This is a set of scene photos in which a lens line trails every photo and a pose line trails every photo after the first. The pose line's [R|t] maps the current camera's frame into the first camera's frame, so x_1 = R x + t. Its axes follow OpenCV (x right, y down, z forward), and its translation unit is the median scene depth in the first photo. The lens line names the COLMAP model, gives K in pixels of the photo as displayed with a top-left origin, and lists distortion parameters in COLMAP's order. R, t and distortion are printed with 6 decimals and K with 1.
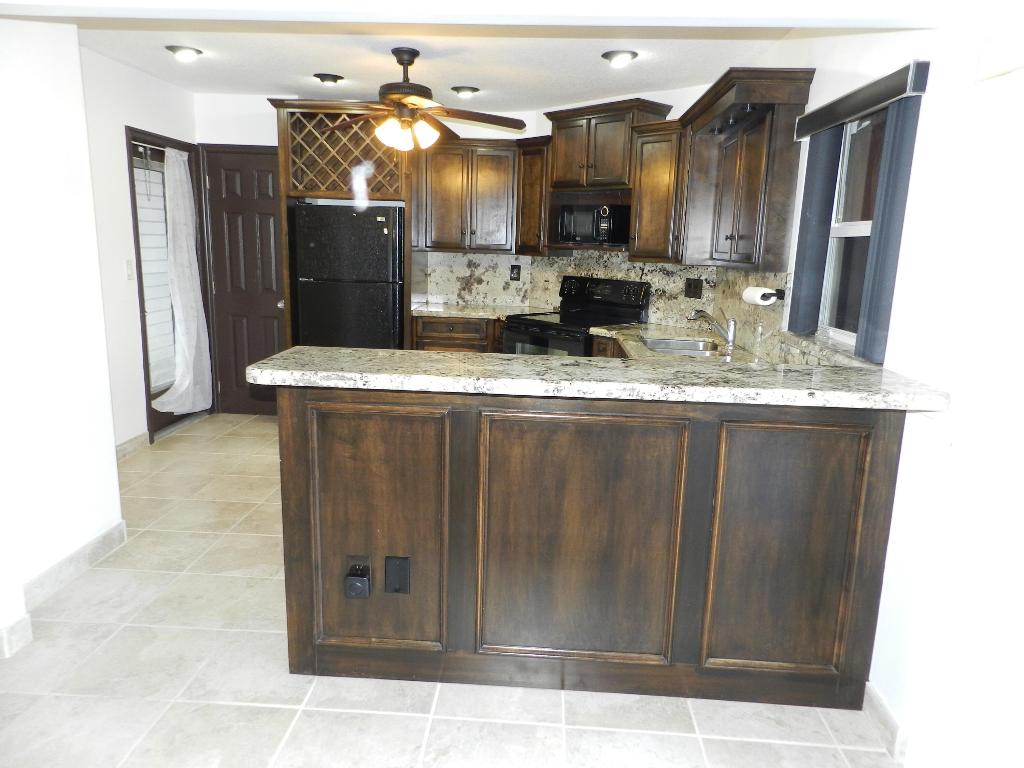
lens RADIAL K [[700.2, 0, 512.4], [0, 700.2, 383.5], [0, 0, 1]] dist [0.023534, -0.009422]
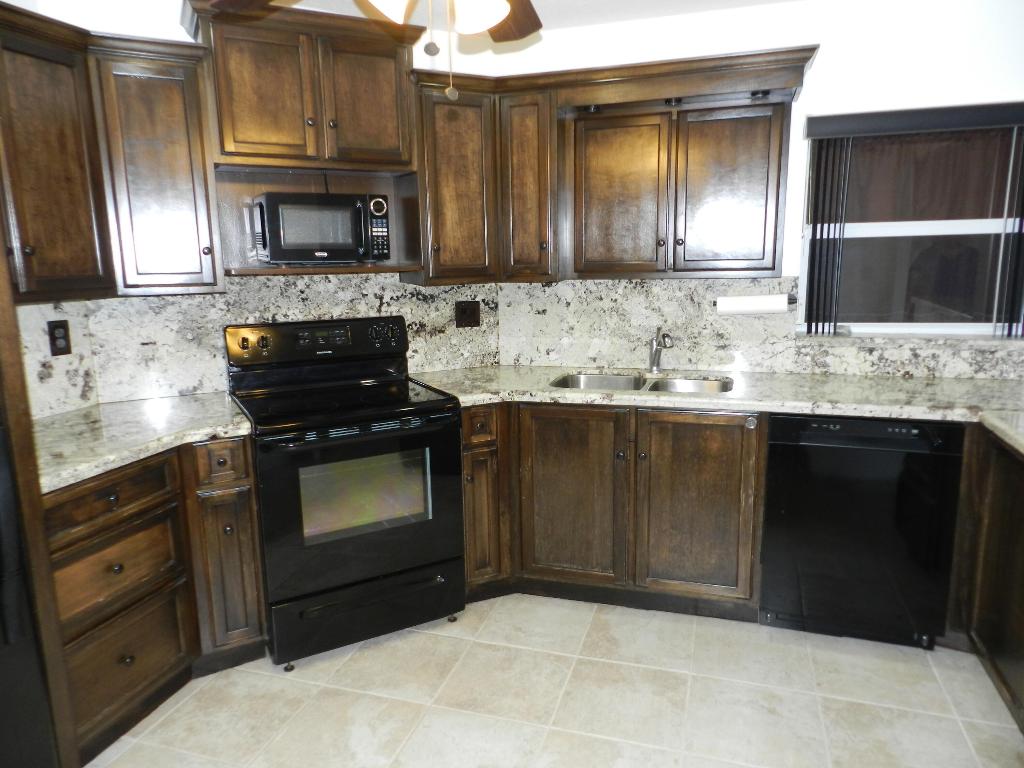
lens RADIAL K [[700.2, 0, 513.1], [0, 700.2, 381.2], [0, 0, 1]] dist [0.023534, -0.009422]
pose [[0.237118, -0.215314, 0.947320, -0.422096], [0.216778, 0.962270, 0.164451, -0.169583], [-0.946986, 0.166364, 0.274847, 0.725059]]
